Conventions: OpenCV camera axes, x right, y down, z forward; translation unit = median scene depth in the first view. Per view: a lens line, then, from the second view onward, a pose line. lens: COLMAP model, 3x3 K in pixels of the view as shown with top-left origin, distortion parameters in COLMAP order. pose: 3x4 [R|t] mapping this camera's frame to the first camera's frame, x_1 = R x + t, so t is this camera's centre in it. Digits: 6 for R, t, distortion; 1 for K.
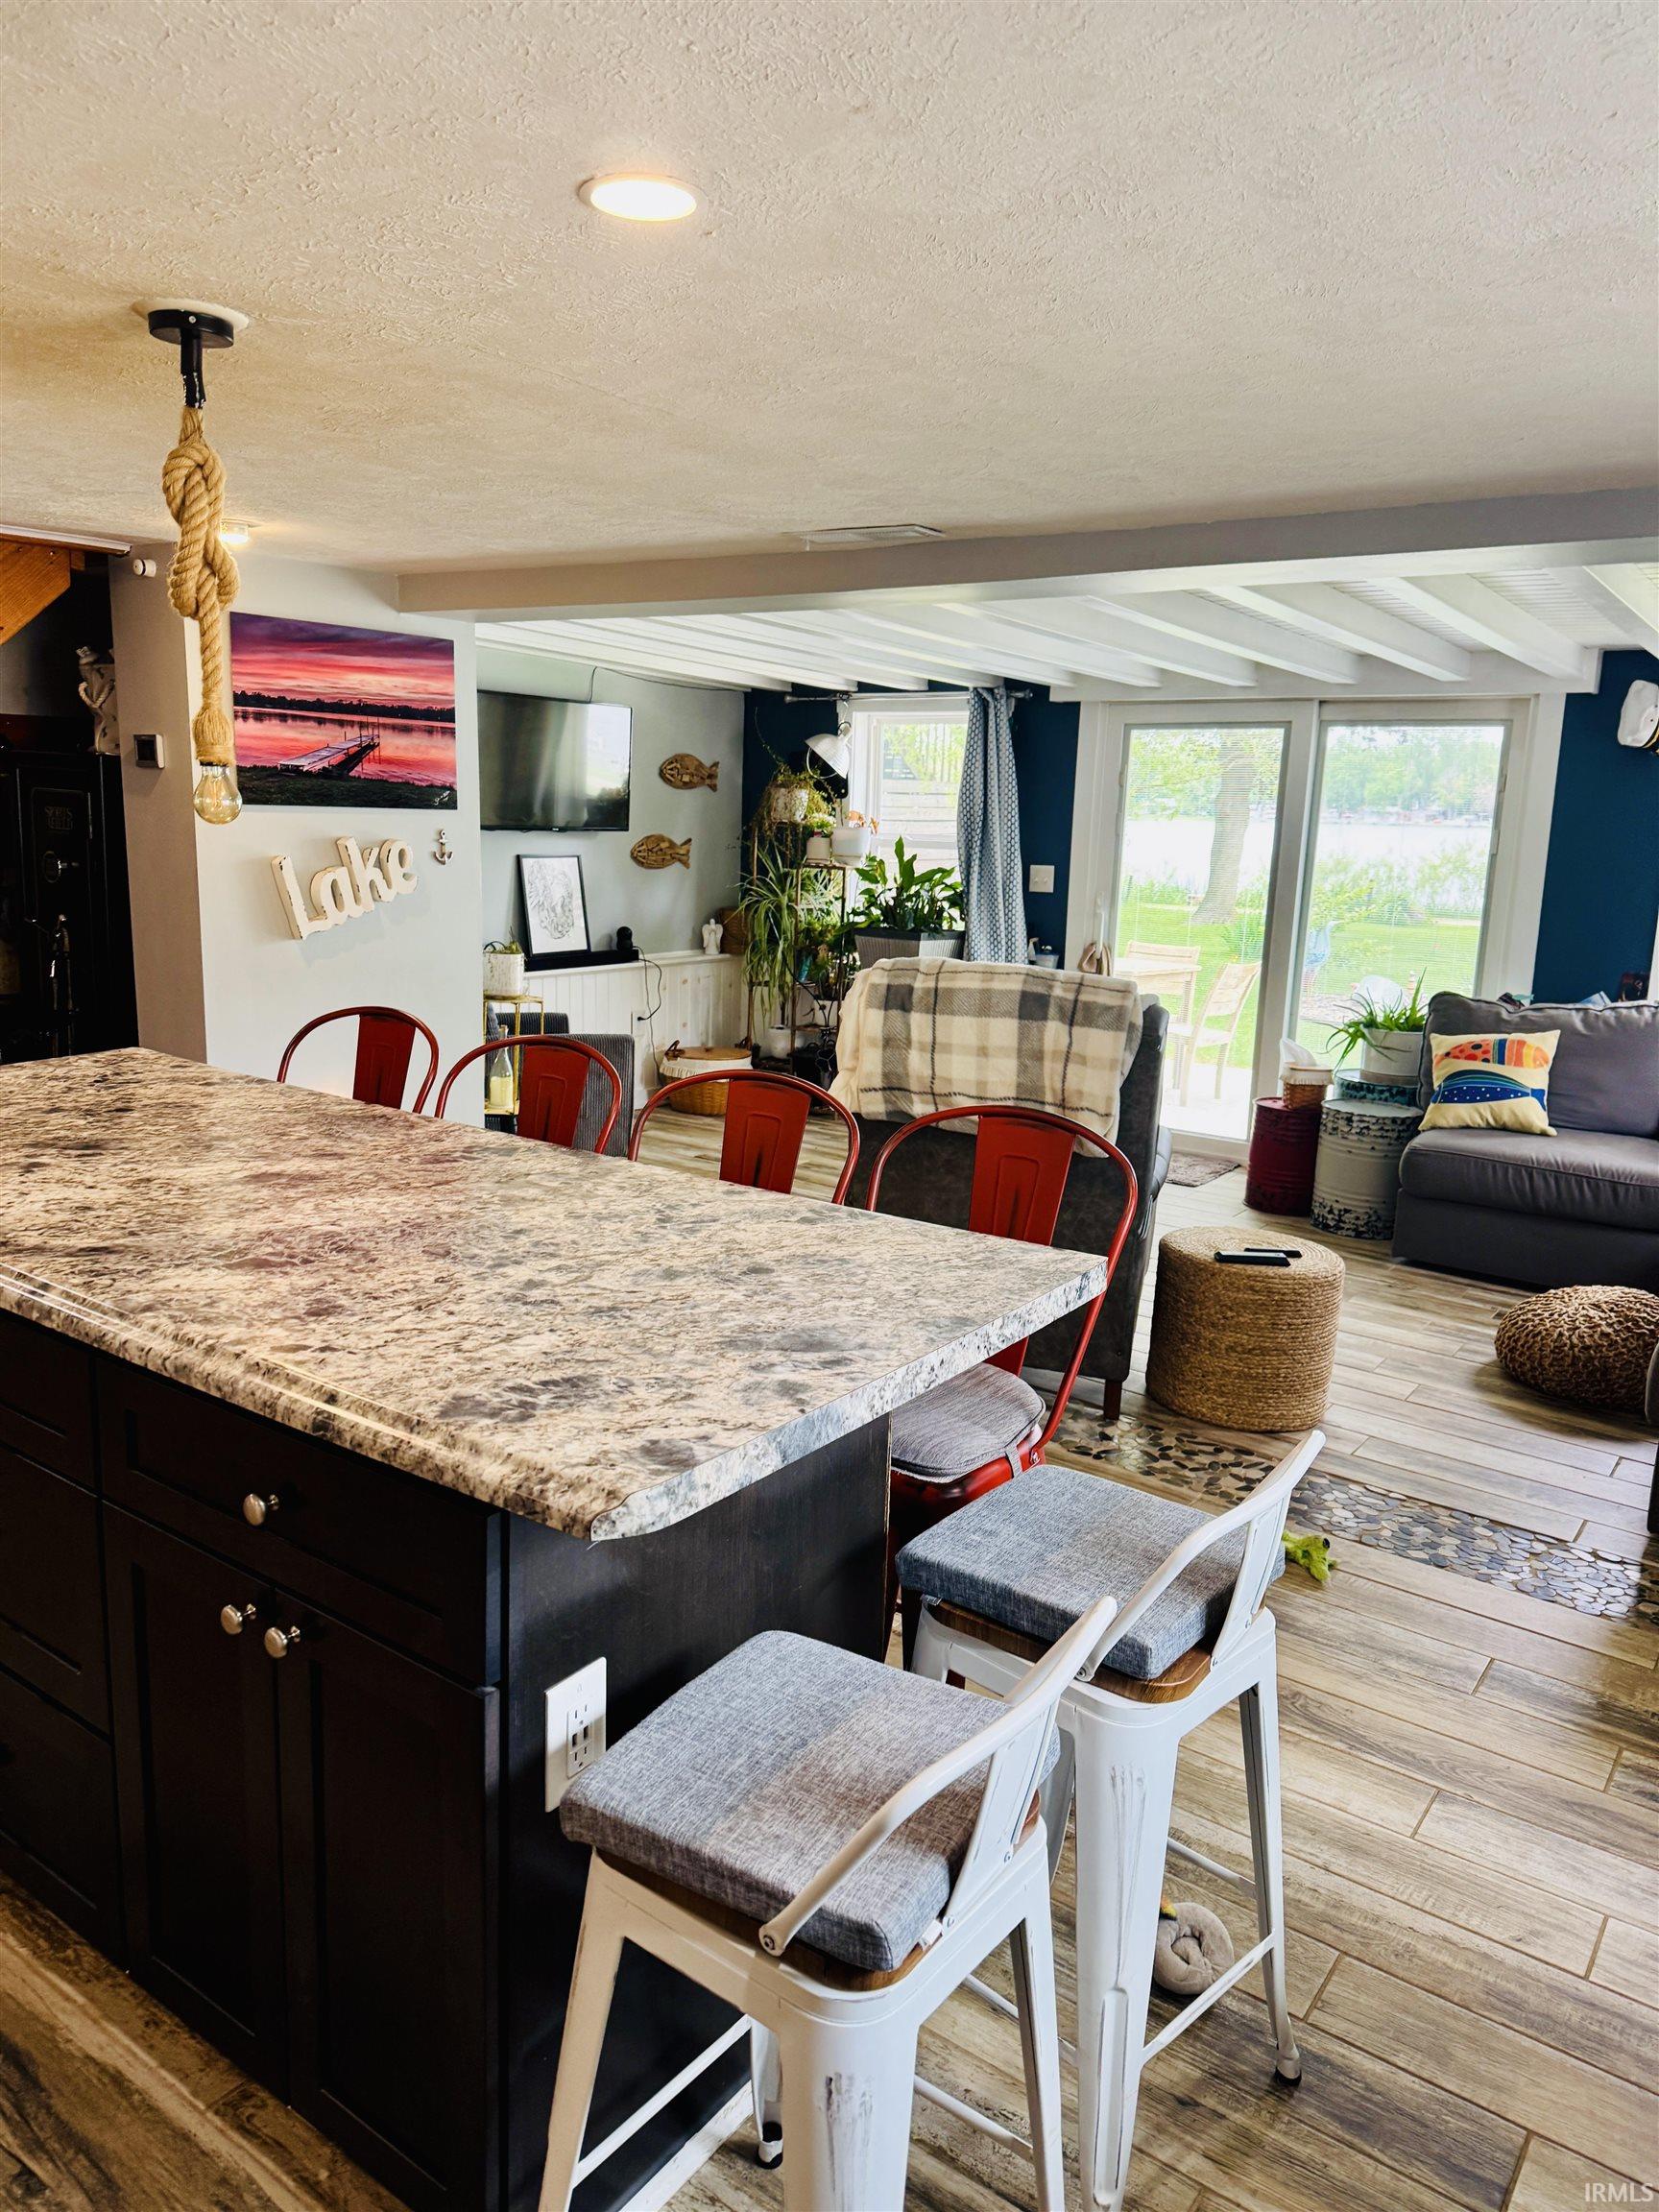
lens RADIAL K [[1520.7, 0, 819.9], [0, 1520.7, 1099.1], [0, 0, 1]] dist [0.144274, -0.253064]
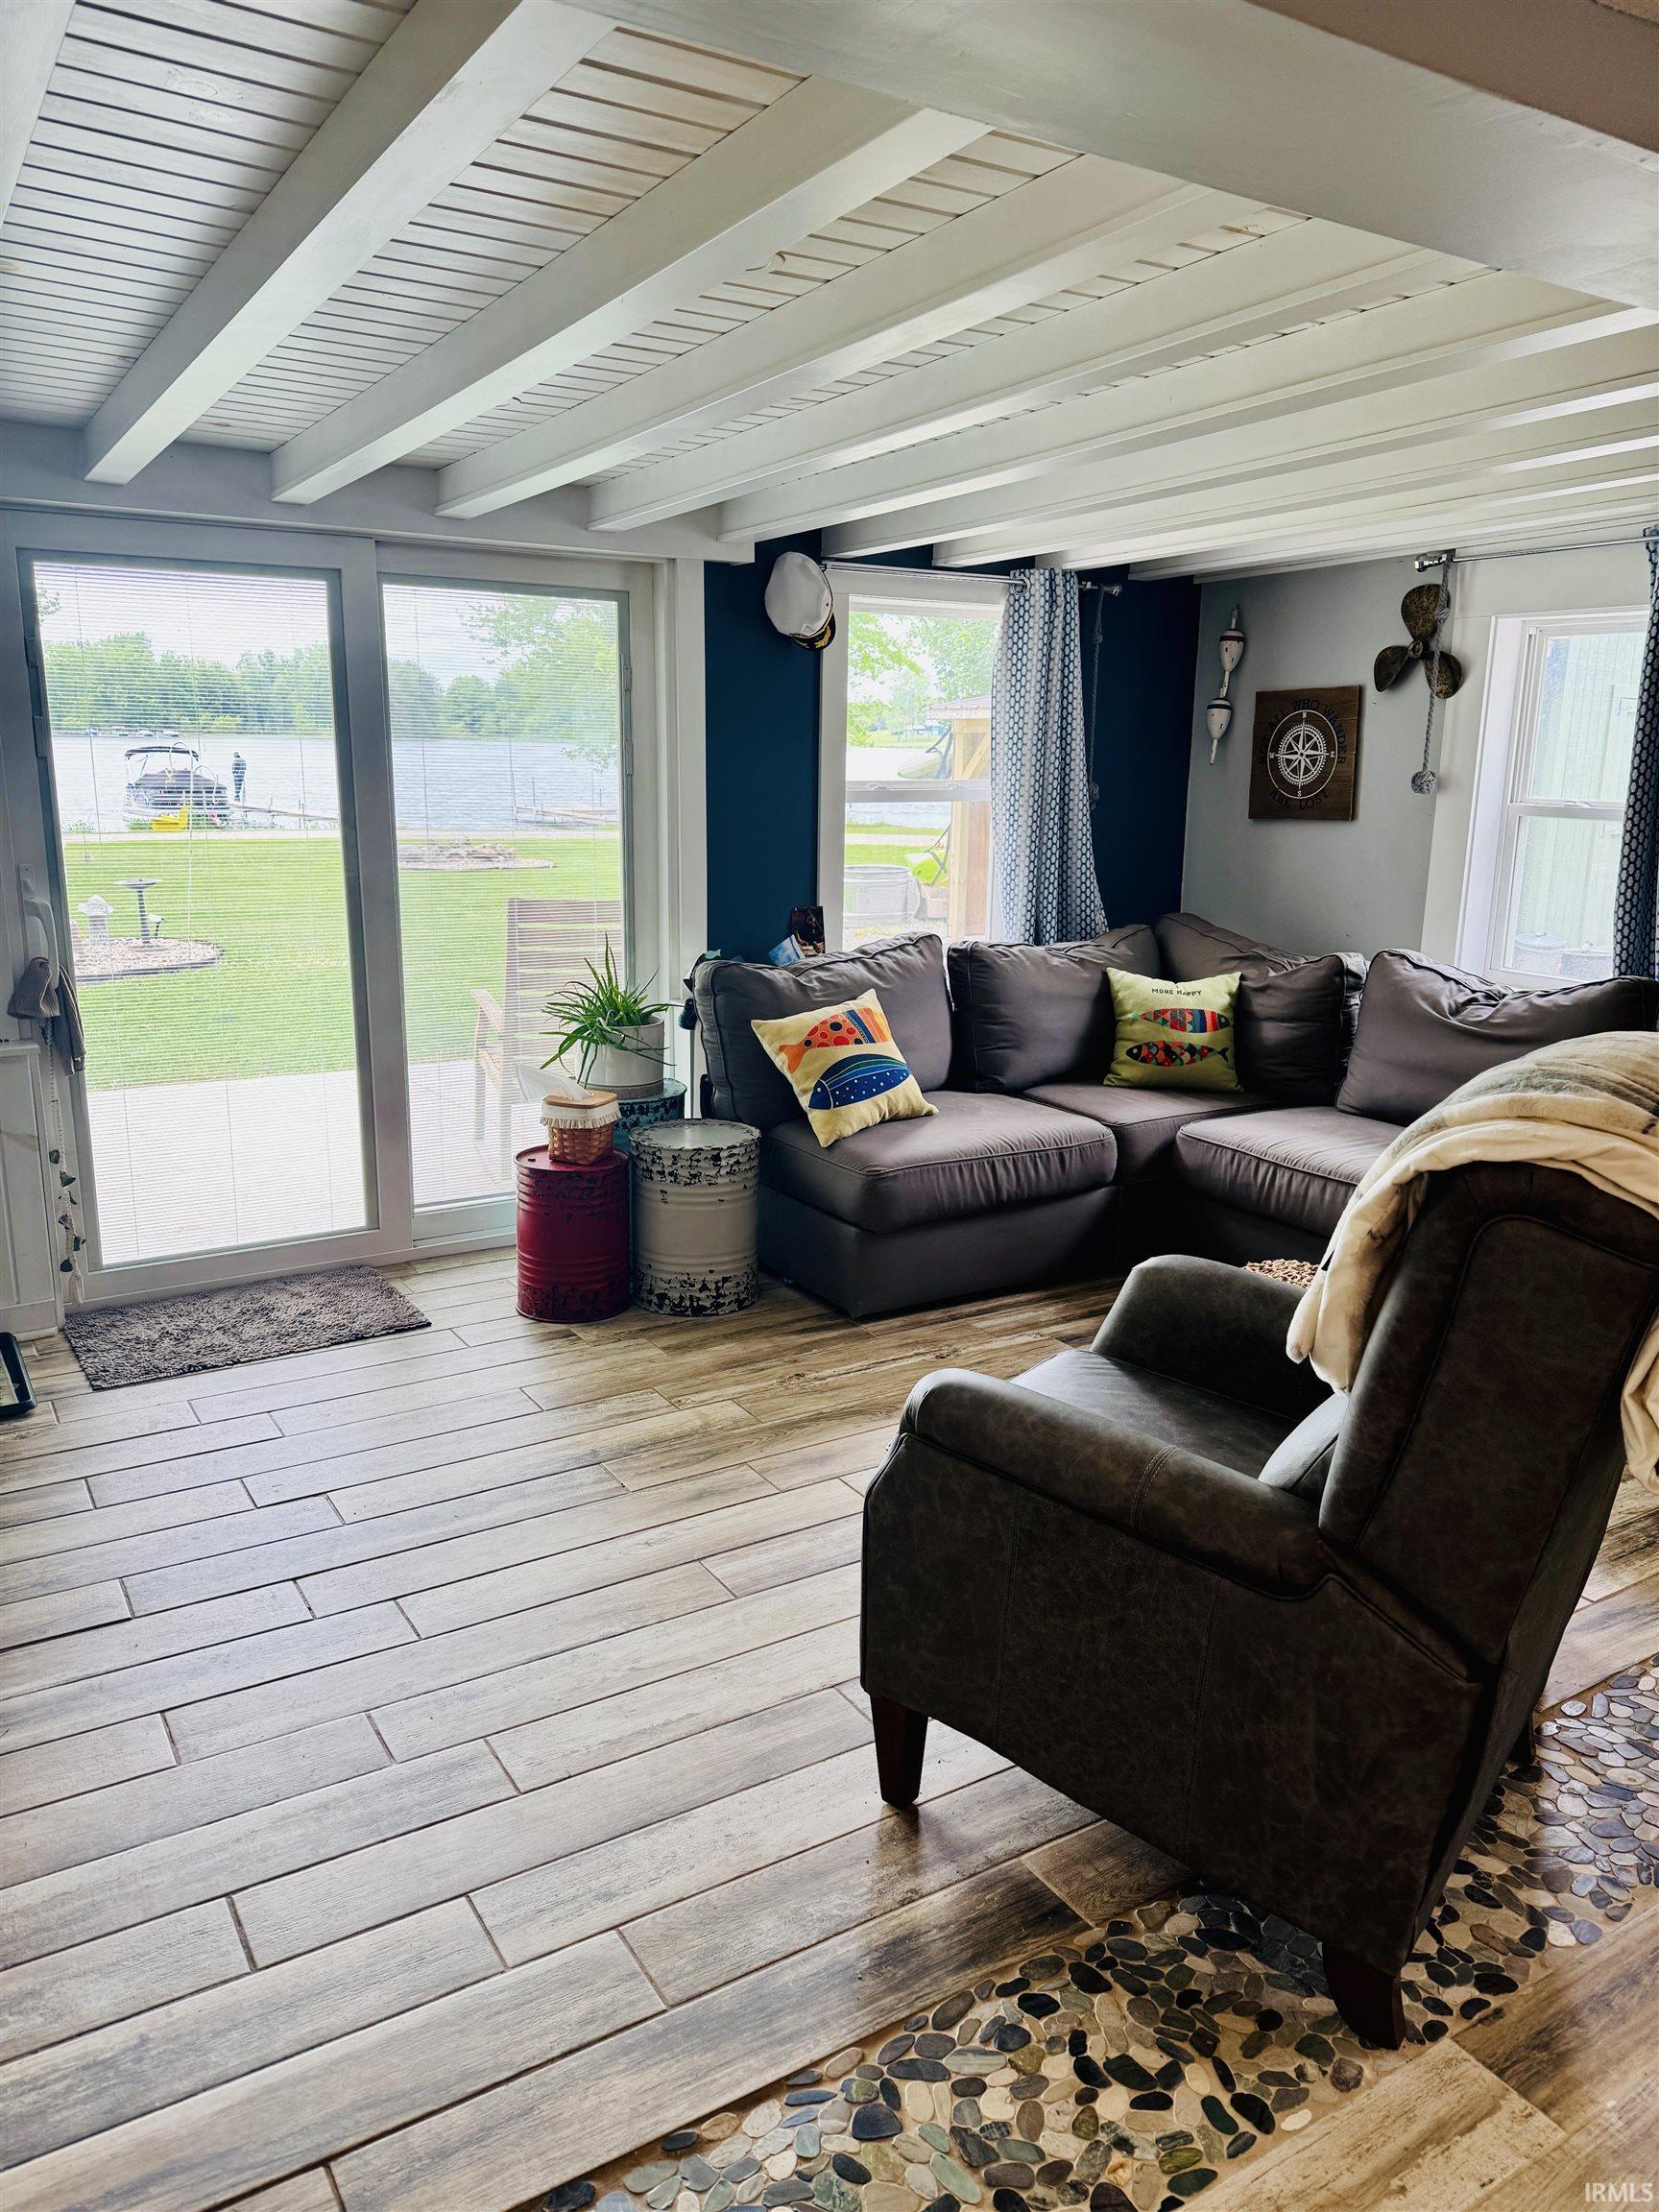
lens RADIAL K [[1542.2, 0, 829.5], [0, 1542.2, 1106.0], [0, 0, 1]] dist [0.142421, -0.190830]
pose [[0.368638, -0.232693, 0.899978, -0.297204], [0.170829, 0.968632, 0.180470, -0.139906], [-0.913742, 0.087214, 0.396825, 0.712348]]
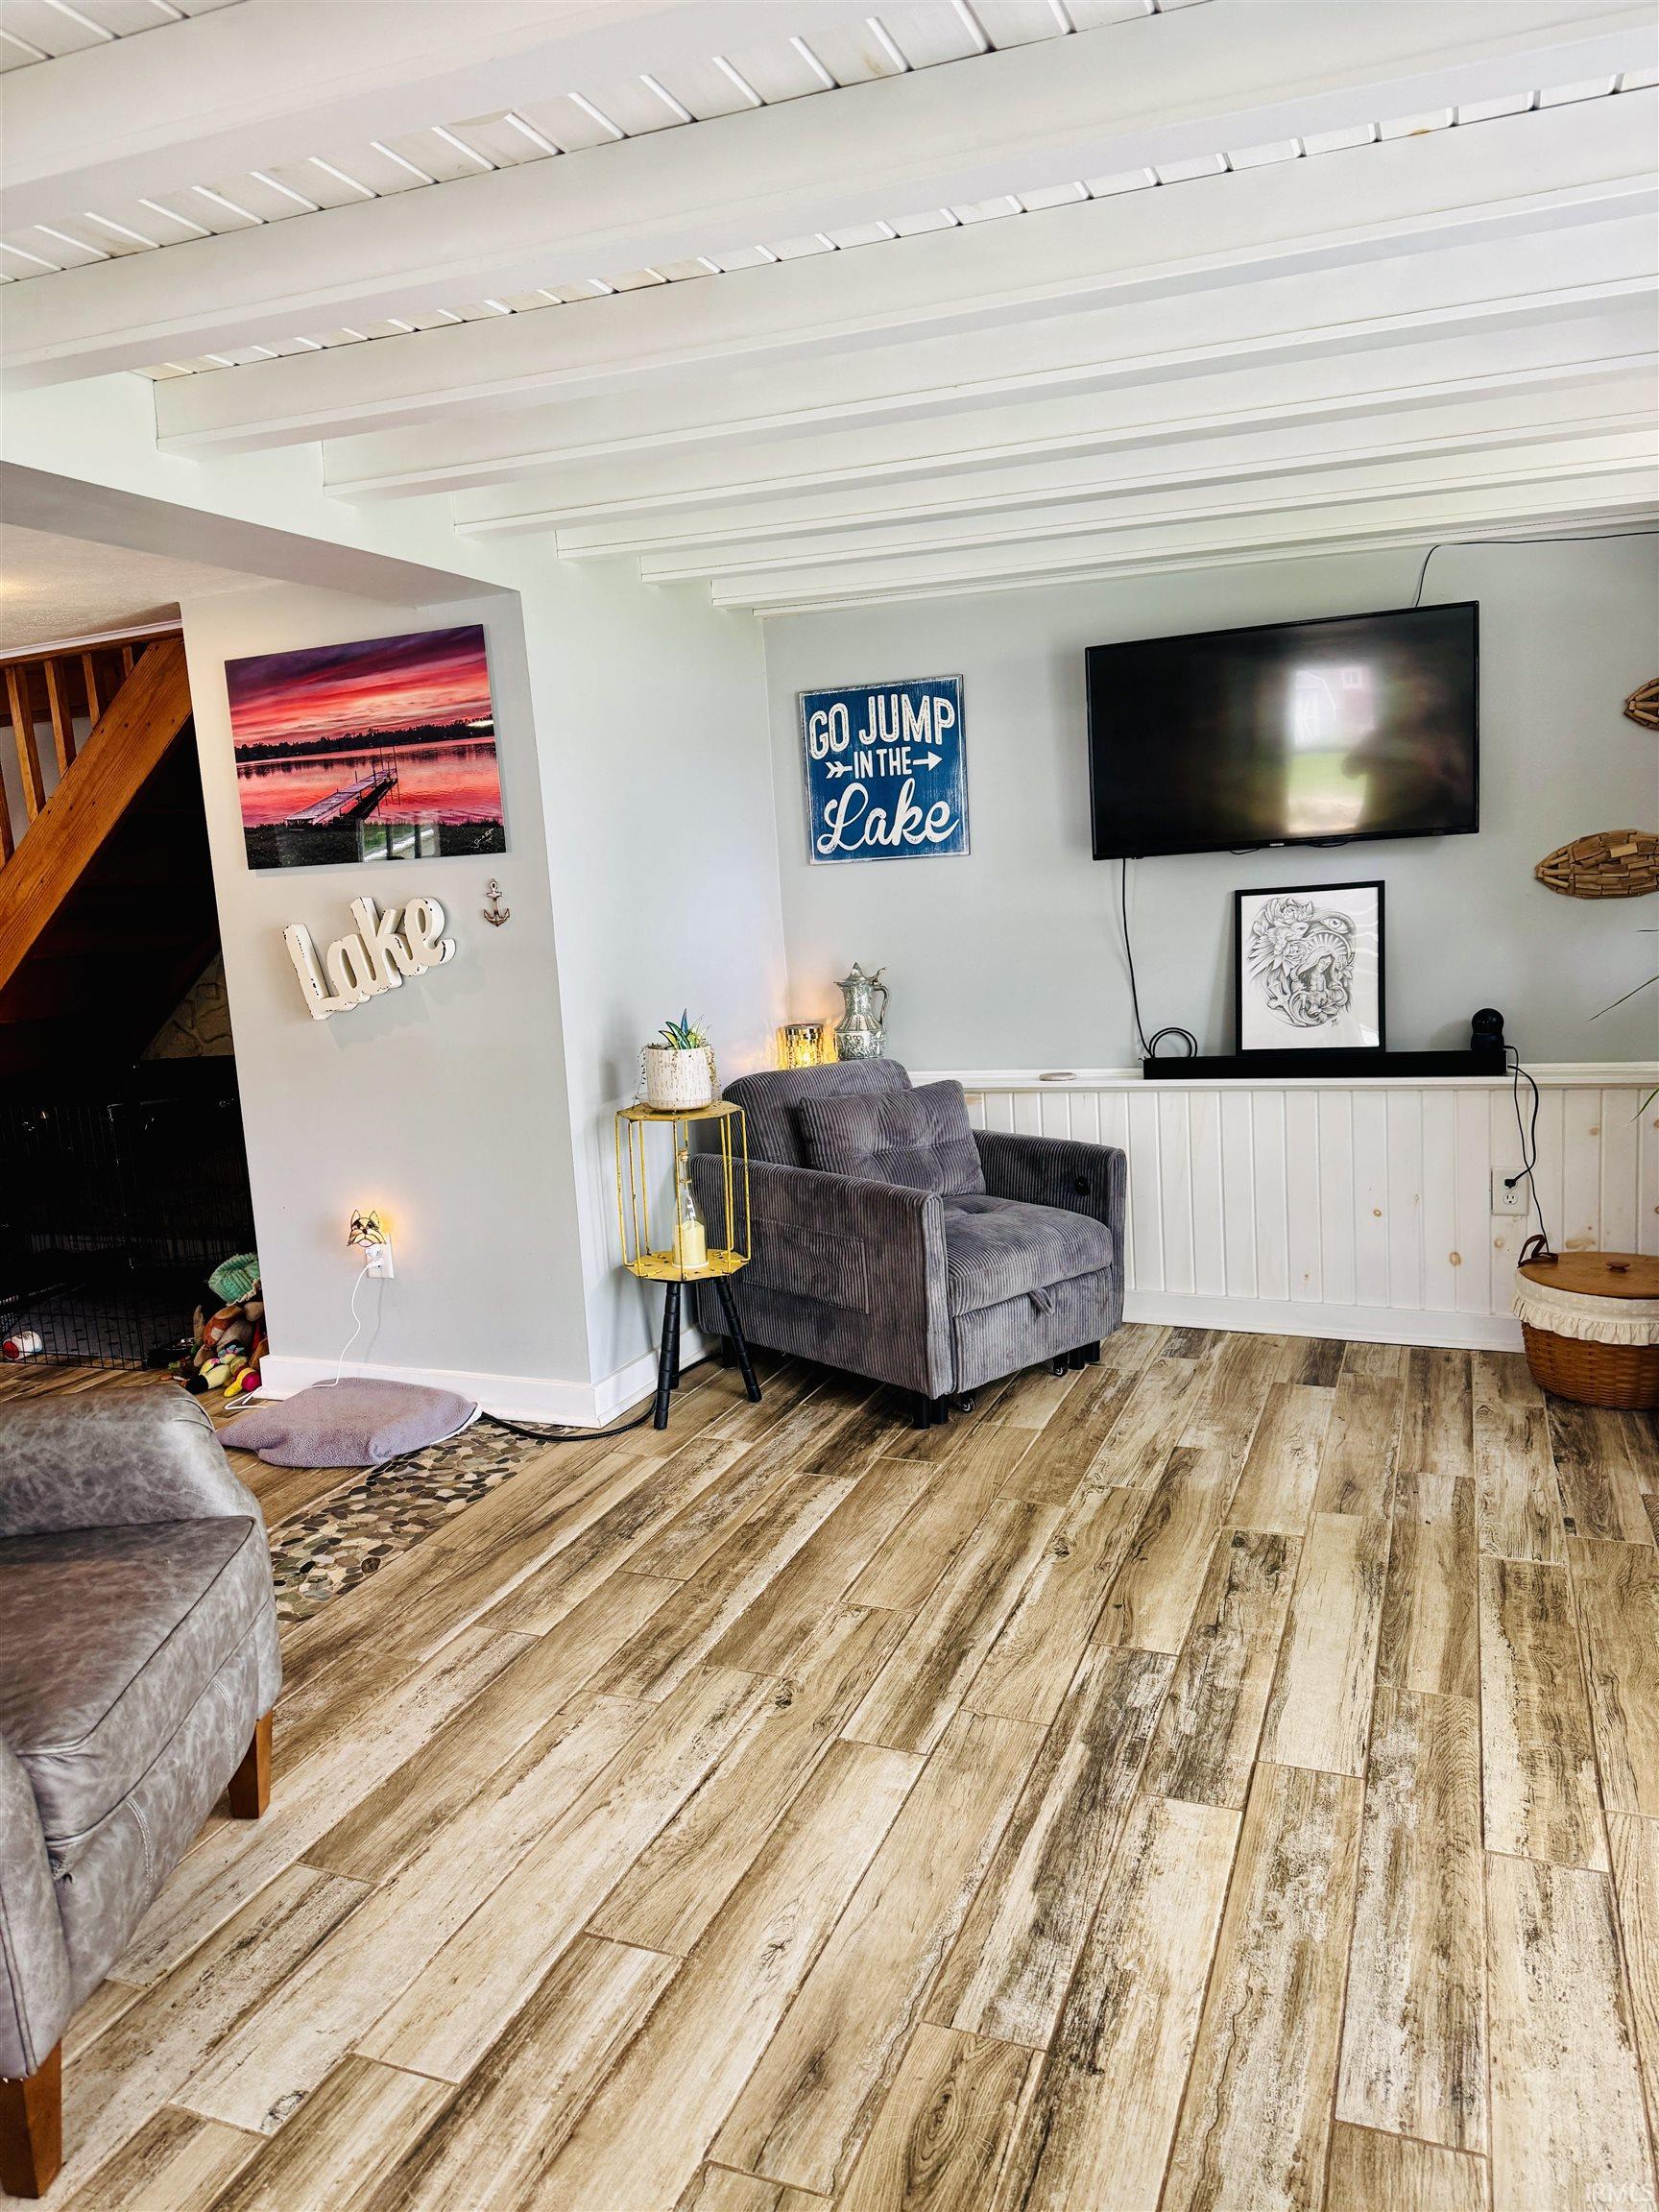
lens RADIAL K [[1520.7, 0, 819.9], [0, 1520.7, 1099.1], [0, 0, 1]] dist [0.144274, -0.253064]
pose [[0.239558, 0.096565, -0.966068, 0.484114], [-0.117299, 0.990631, 0.069934, -0.128689], [0.963770, 0.096565, 0.248640, 0.896150]]
